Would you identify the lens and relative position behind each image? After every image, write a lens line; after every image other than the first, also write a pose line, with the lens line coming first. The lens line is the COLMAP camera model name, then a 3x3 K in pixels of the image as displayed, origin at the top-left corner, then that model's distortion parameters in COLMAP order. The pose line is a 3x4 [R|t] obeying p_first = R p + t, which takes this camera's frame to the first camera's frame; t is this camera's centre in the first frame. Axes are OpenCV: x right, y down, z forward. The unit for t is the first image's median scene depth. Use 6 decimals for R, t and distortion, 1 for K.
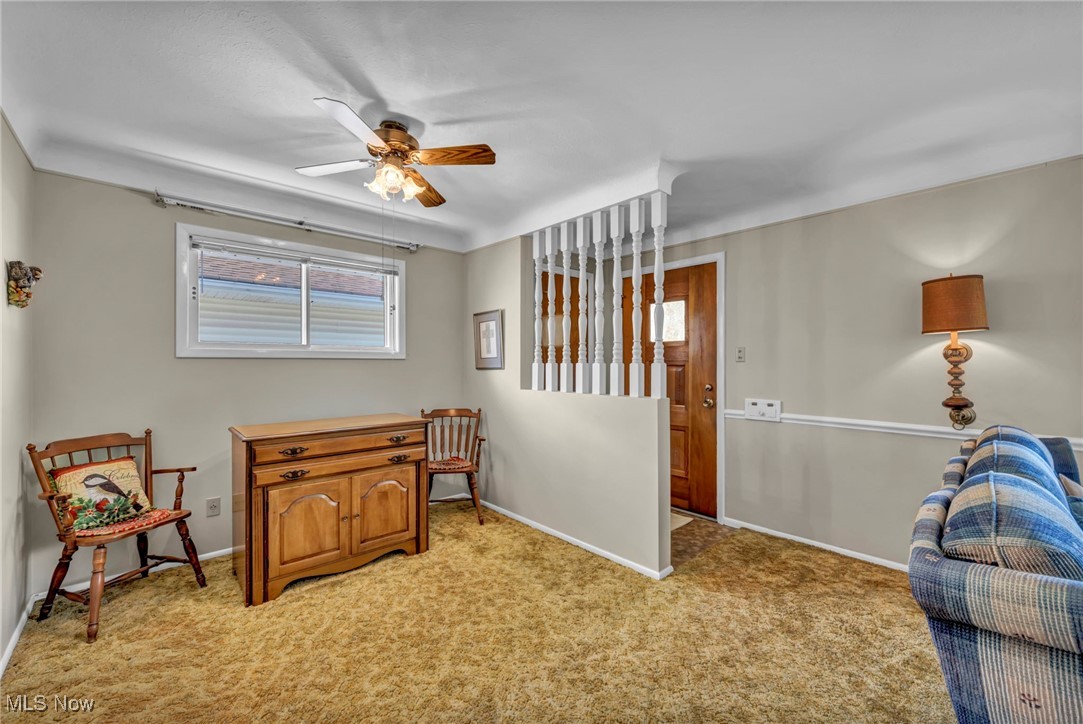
lens RADIAL K [[438.9, 0, 531.3], [0, 438.9, 364.8], [0, 0, 1]] dist [0.006888, 0.000395]
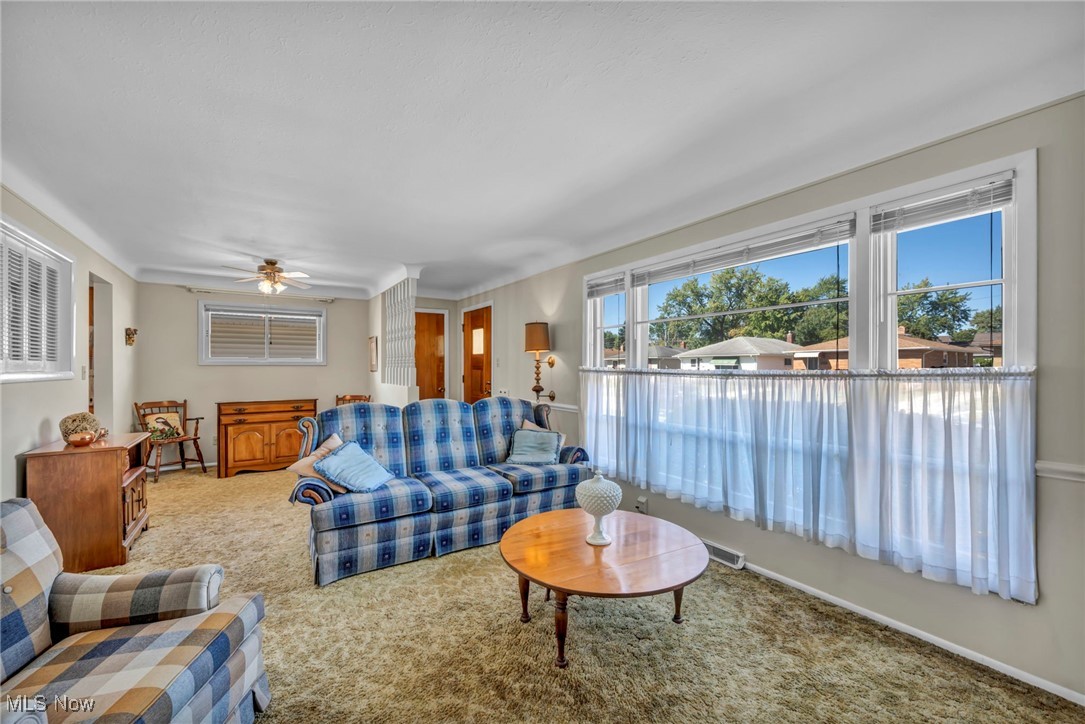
lens RADIAL K [[439.7, 0, 520.6], [0, 439.7, 371.1], [0, 0, 1]] dist [0.006888, 0.000395]
pose [[0.983070, -0.000190, -0.183229, 1.185626], [0.001059, 0.999989, 0.004647, 0.001543], [0.183226, -0.004763, 0.983059, -0.846206]]
